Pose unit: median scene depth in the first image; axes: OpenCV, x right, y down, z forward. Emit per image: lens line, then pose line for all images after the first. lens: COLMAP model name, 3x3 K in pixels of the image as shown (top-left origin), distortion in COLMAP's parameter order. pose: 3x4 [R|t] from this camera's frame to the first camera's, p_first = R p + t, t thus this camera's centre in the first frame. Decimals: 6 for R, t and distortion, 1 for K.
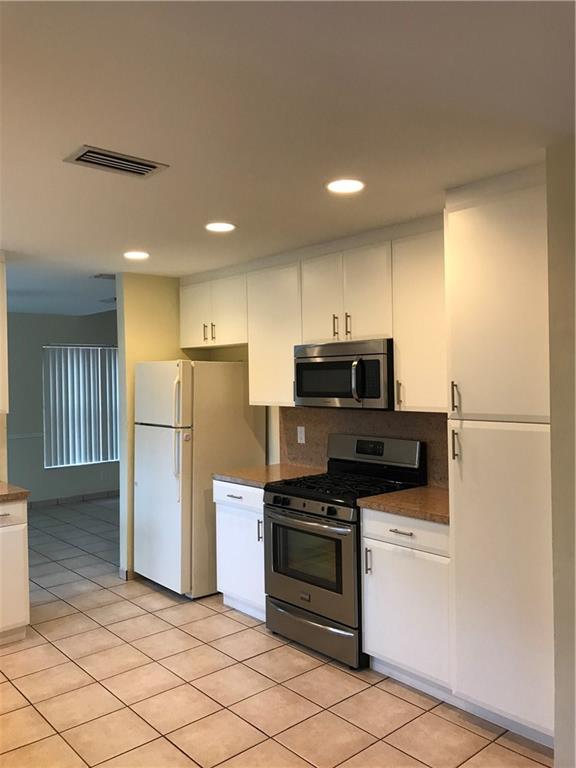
lens RADIAL K [[623.9, 0, 288.3], [0, 623.9, 383.2], [0, 0, 1]] dist [0.012706, -0.040485]
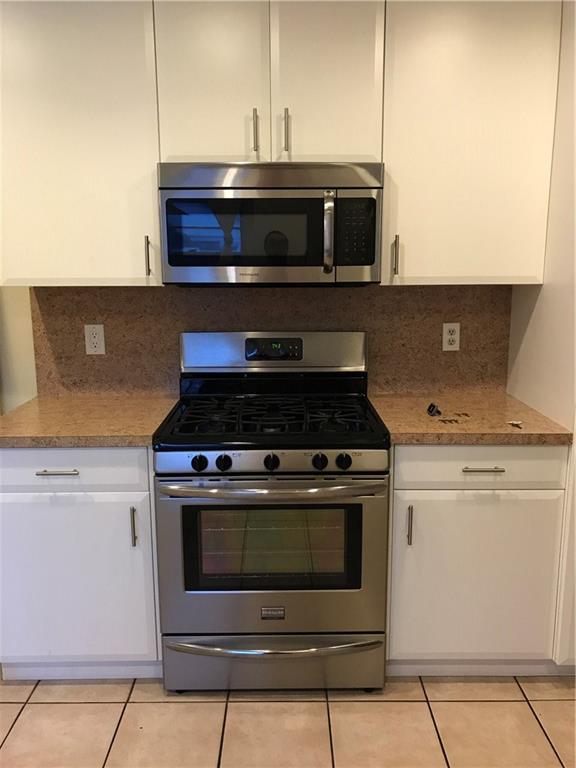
lens RADIAL K [[760.1, 0, 290.0], [0, 760.1, 409.1], [0, 0, 1]] dist [0.070166, 0.000000]
pose [[0.655181, -0.156444, 0.739096, -0.432632], [0.001559, 0.978602, 0.205758, 0.008008], [-0.755470, -0.133657, 0.641405, 0.518943]]
